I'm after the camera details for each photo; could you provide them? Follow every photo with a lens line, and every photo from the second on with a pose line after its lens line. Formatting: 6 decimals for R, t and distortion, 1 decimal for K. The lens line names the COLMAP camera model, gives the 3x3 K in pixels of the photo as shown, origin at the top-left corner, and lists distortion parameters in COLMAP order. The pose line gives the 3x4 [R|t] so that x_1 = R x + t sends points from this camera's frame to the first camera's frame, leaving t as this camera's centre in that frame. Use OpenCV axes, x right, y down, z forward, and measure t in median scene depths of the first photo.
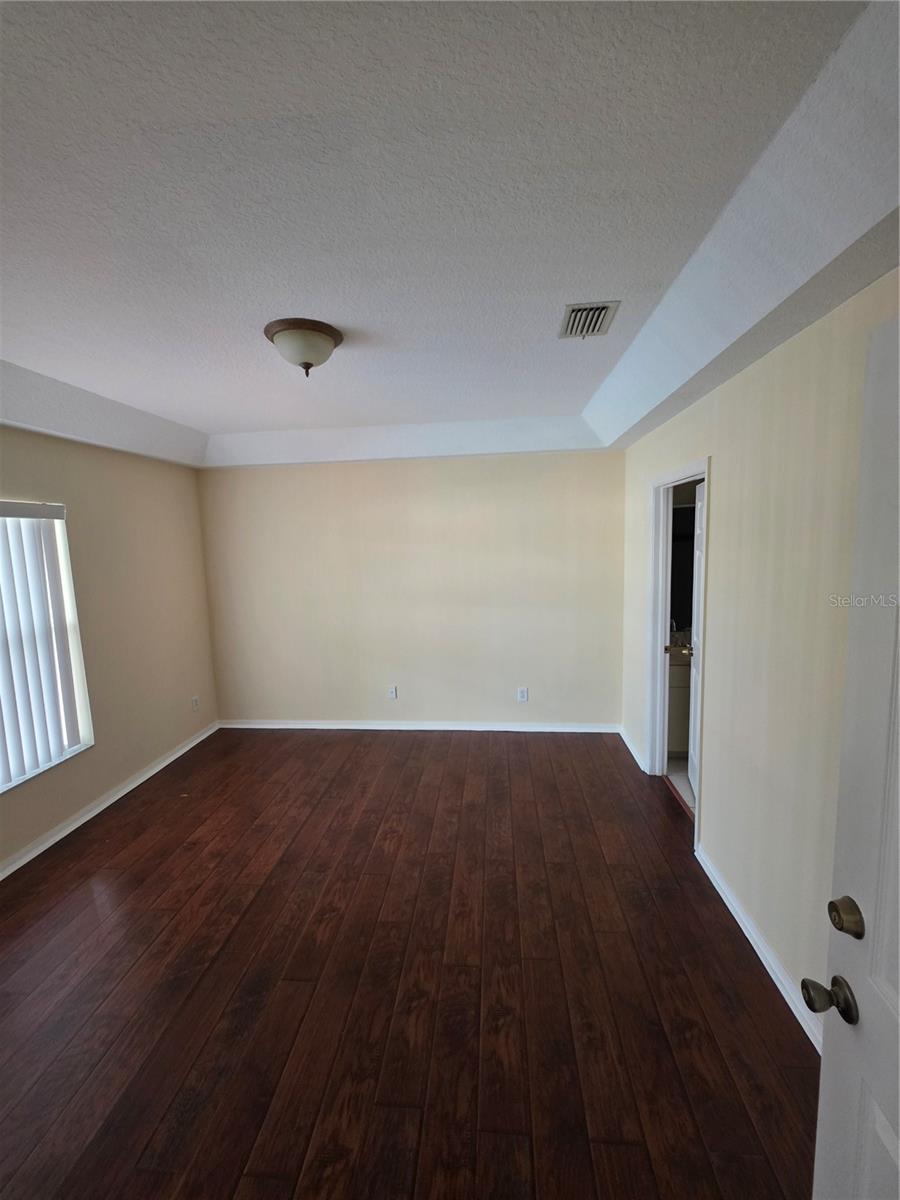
lens RADIAL K [[480.8, 0, 452.7], [0, 480.8, 593.3], [0, 0, 1]] dist [0.003478, -0.001063]
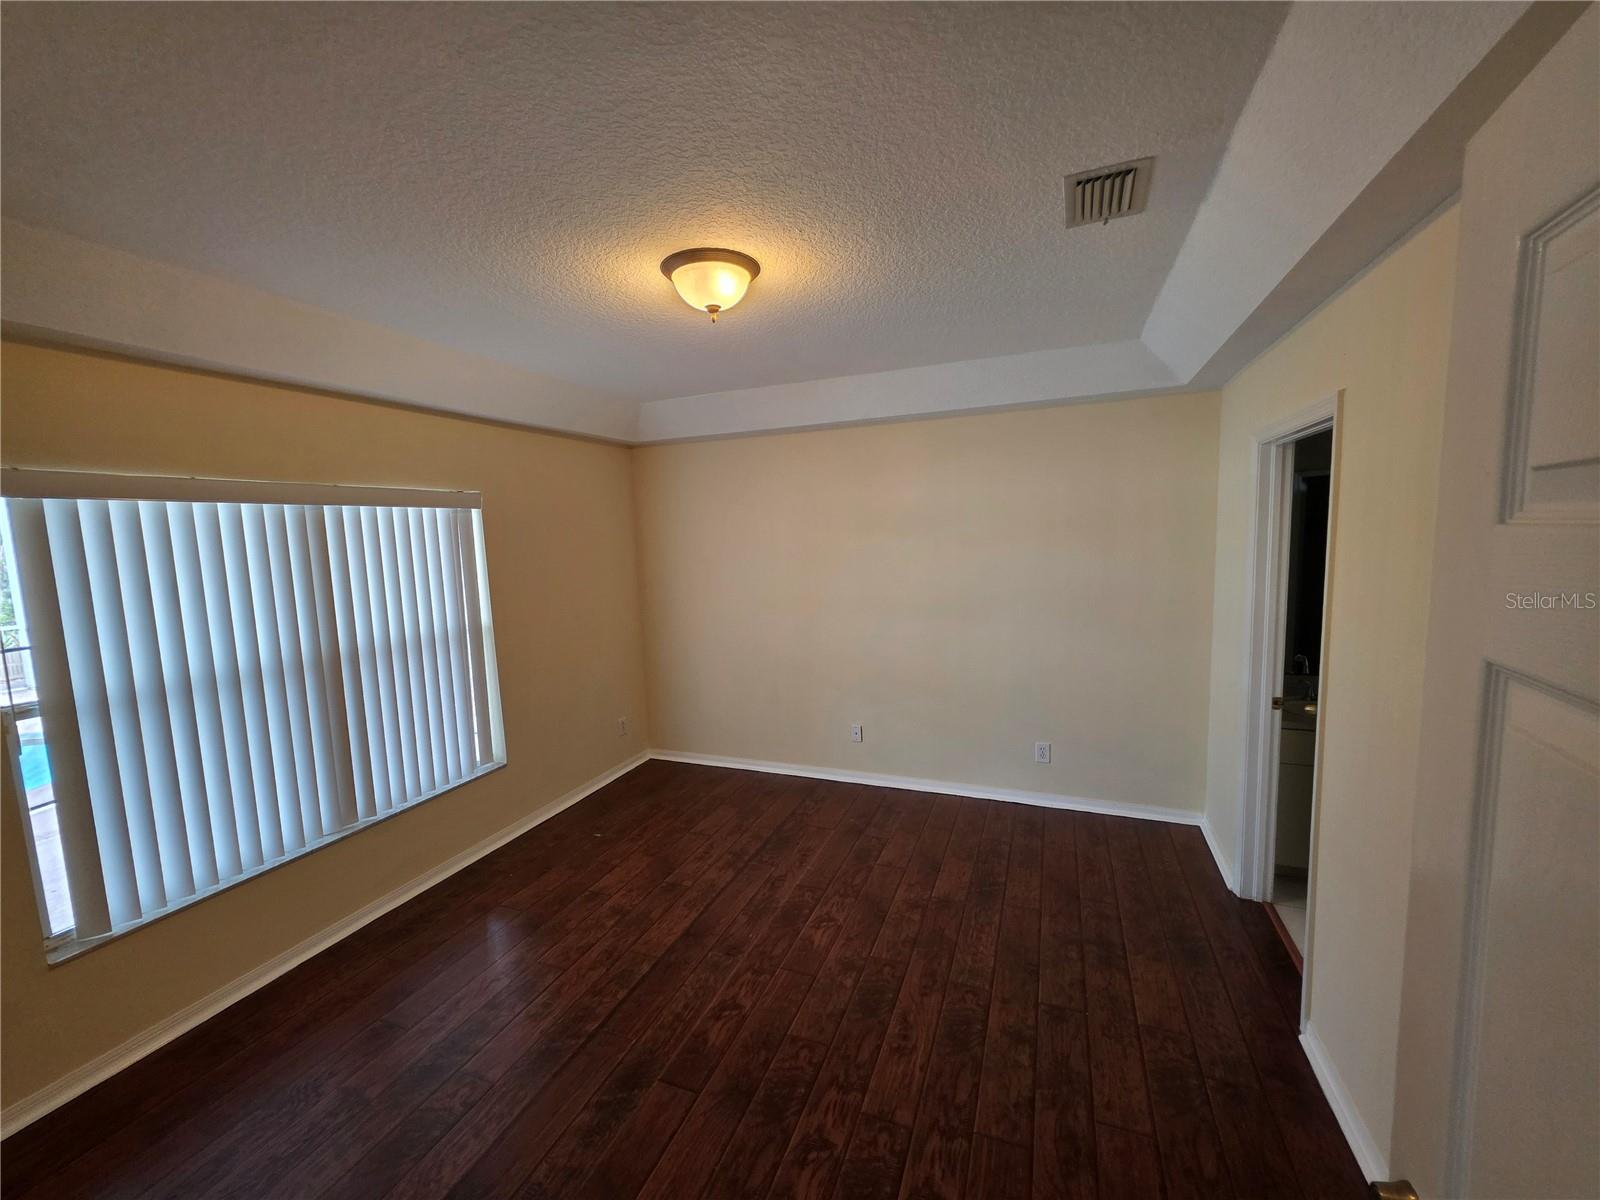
lens RADIAL K [[641.1, 0, 800.5], [0, 641.1, 604.7], [0, 0, 1]] dist [0.003478, -0.001063]
pose [[0.958814, 0.029169, -0.282531, 0.109378], [-0.026958, 0.999568, 0.011711, -0.005934], [0.282751, -0.003612, 0.959187, 0.032378]]
